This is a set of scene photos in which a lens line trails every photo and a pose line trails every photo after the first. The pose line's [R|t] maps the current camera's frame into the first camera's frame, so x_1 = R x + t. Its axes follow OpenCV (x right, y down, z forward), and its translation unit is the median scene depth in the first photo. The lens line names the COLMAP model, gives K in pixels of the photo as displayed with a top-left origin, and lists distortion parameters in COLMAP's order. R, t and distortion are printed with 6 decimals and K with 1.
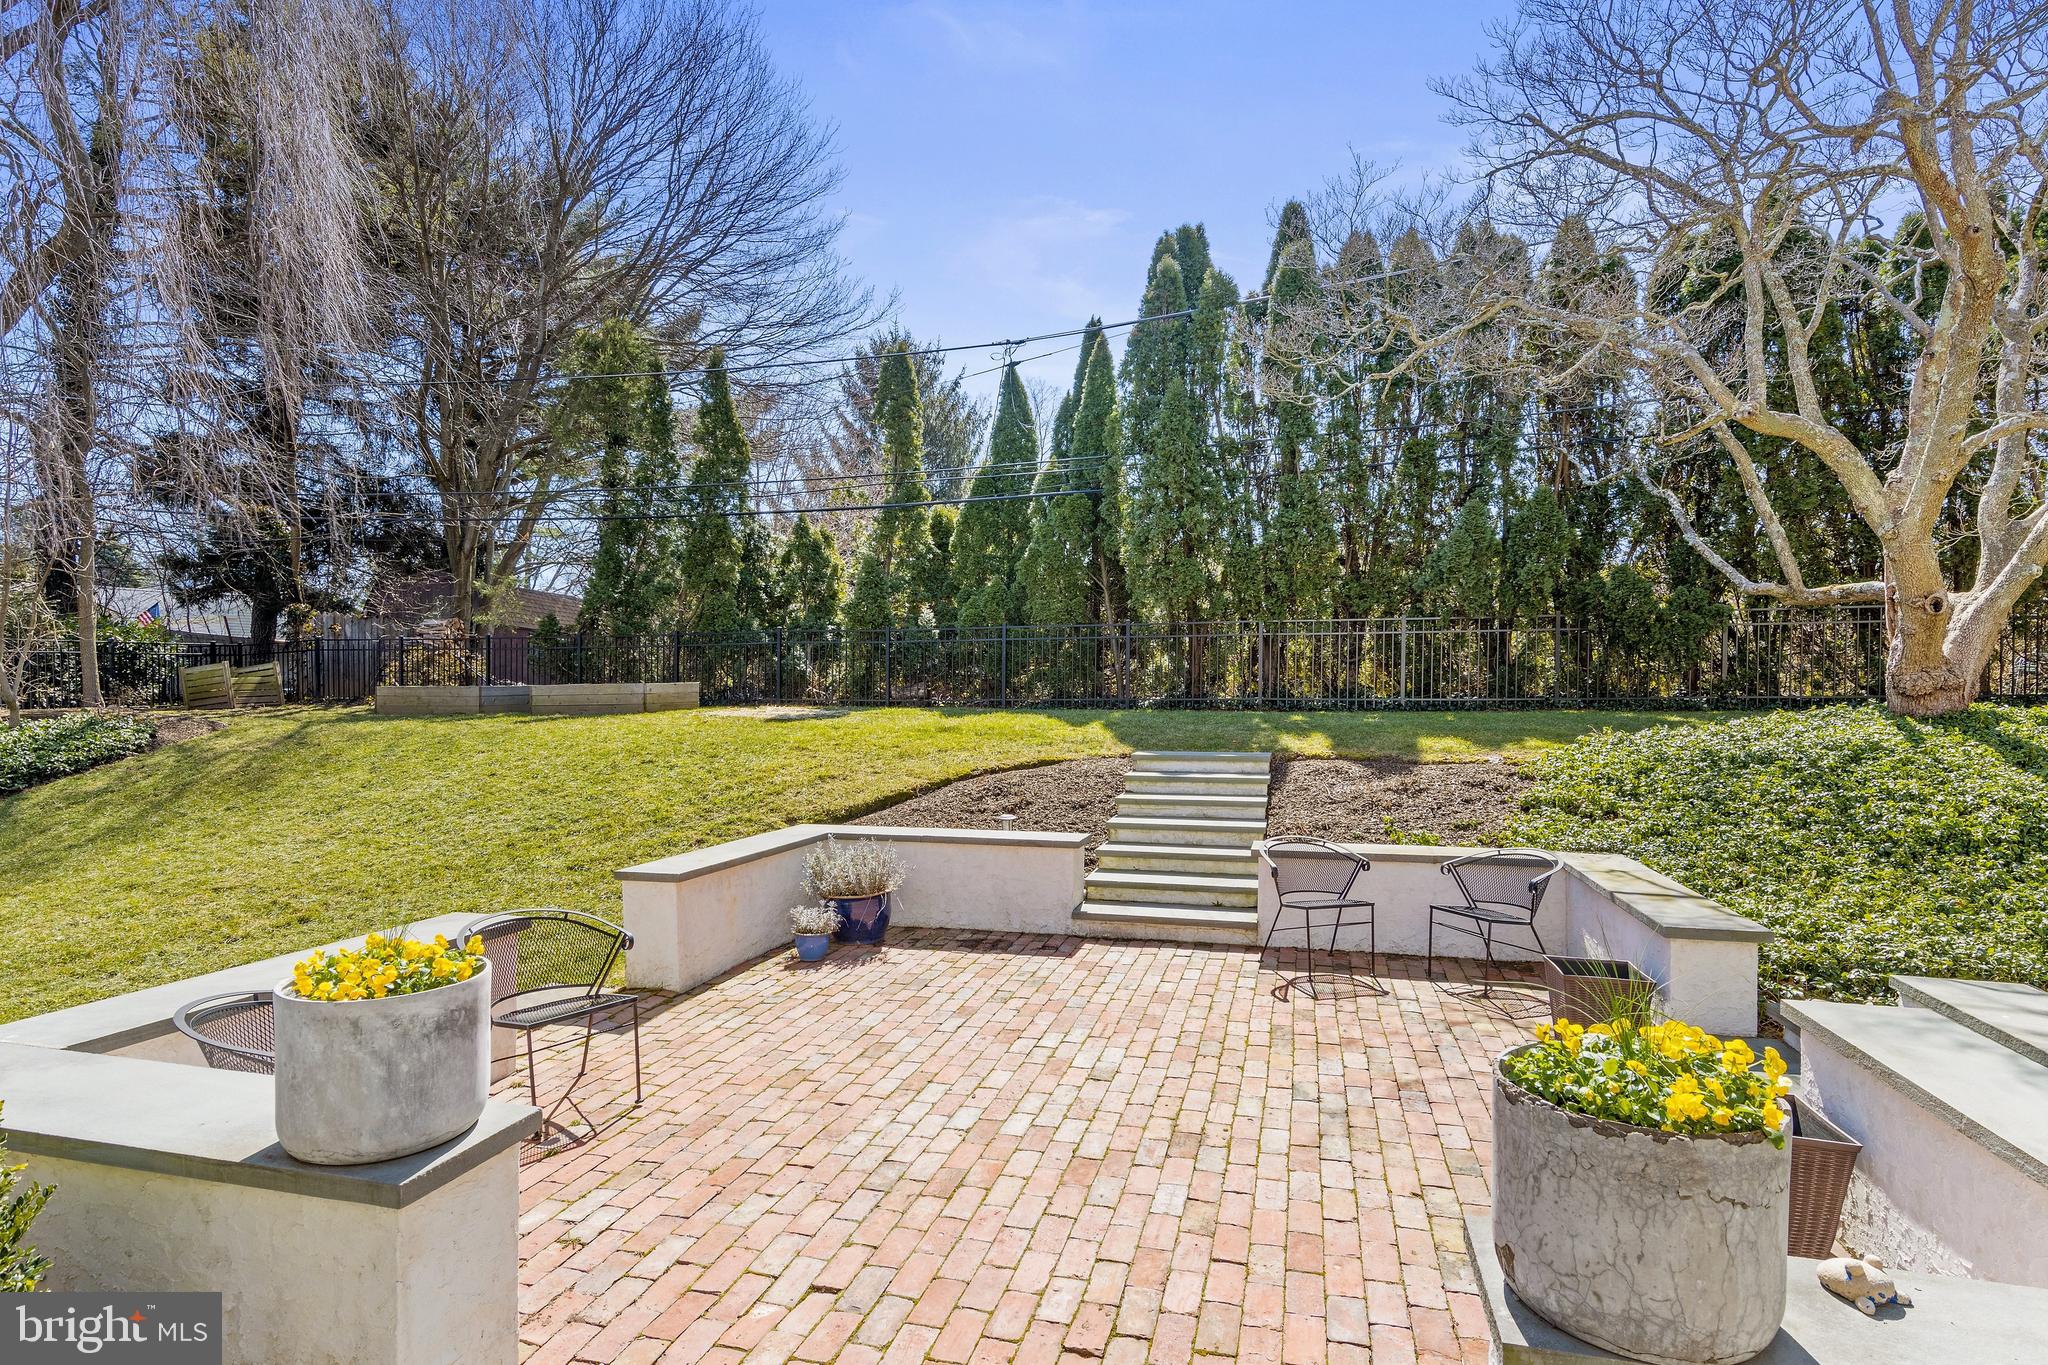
lens RADIAL K [[1057.0, 0, 1024.0], [0, 1057.0, 682.5], [0, 0, 1]] dist [0.001697, -0.000292]
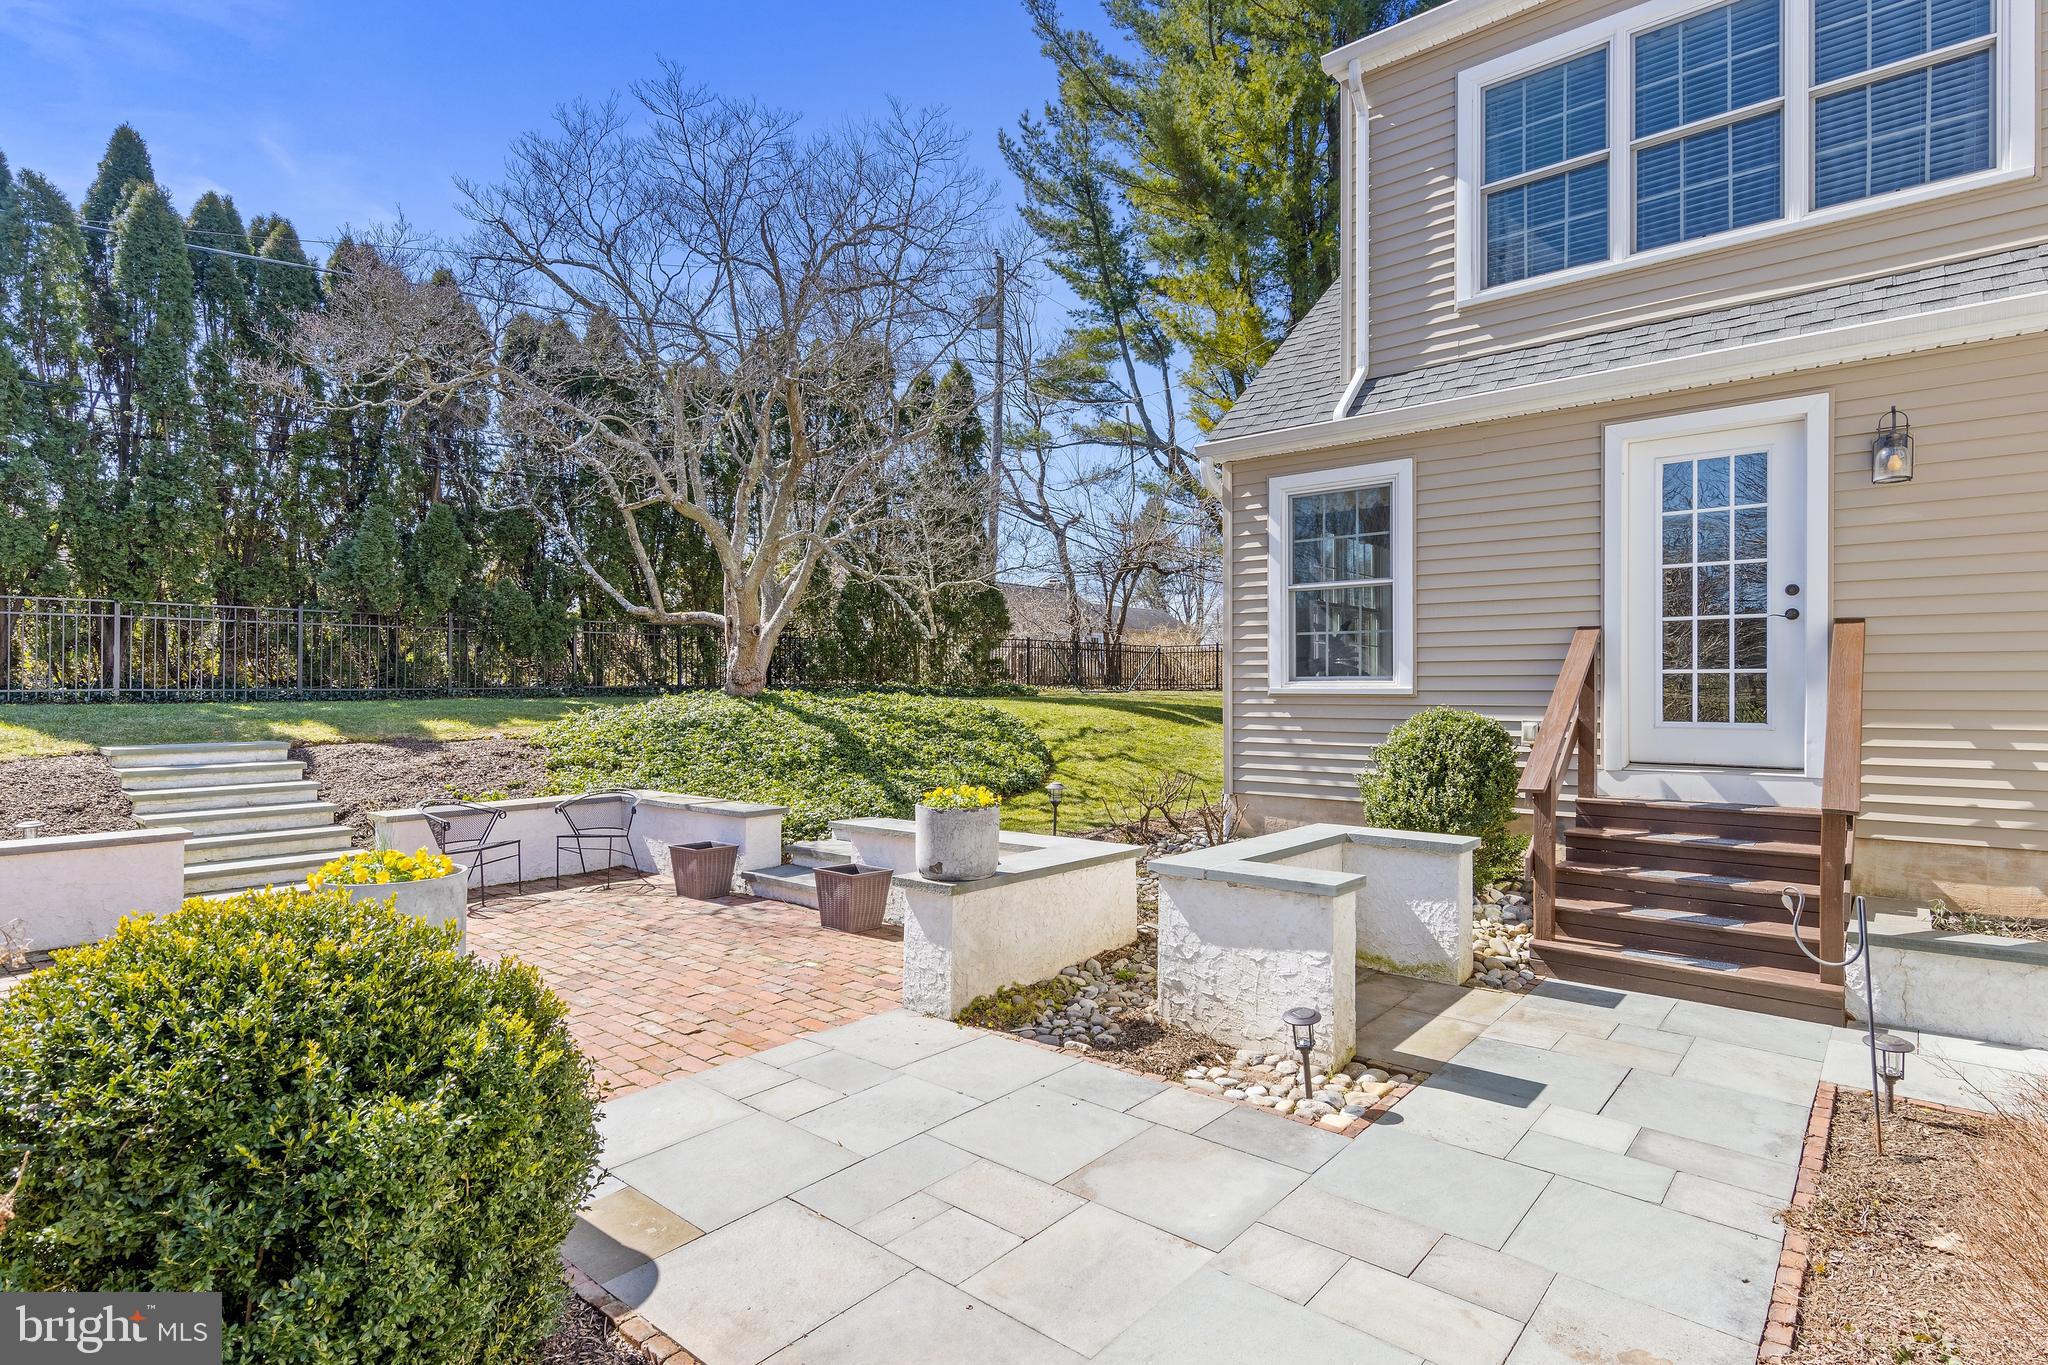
lens RADIAL K [[1042.0, 0, 1027.4], [0, 1042.0, 688.7], [0, 0, 1]] dist [0.017702, -0.006307]
pose [[0.423886, -0.003453, 0.905709, -0.441574], [-0.007922, 0.999940, 0.007520, 0.003397], [-0.905681, -0.010362, 0.423833, -0.097781]]
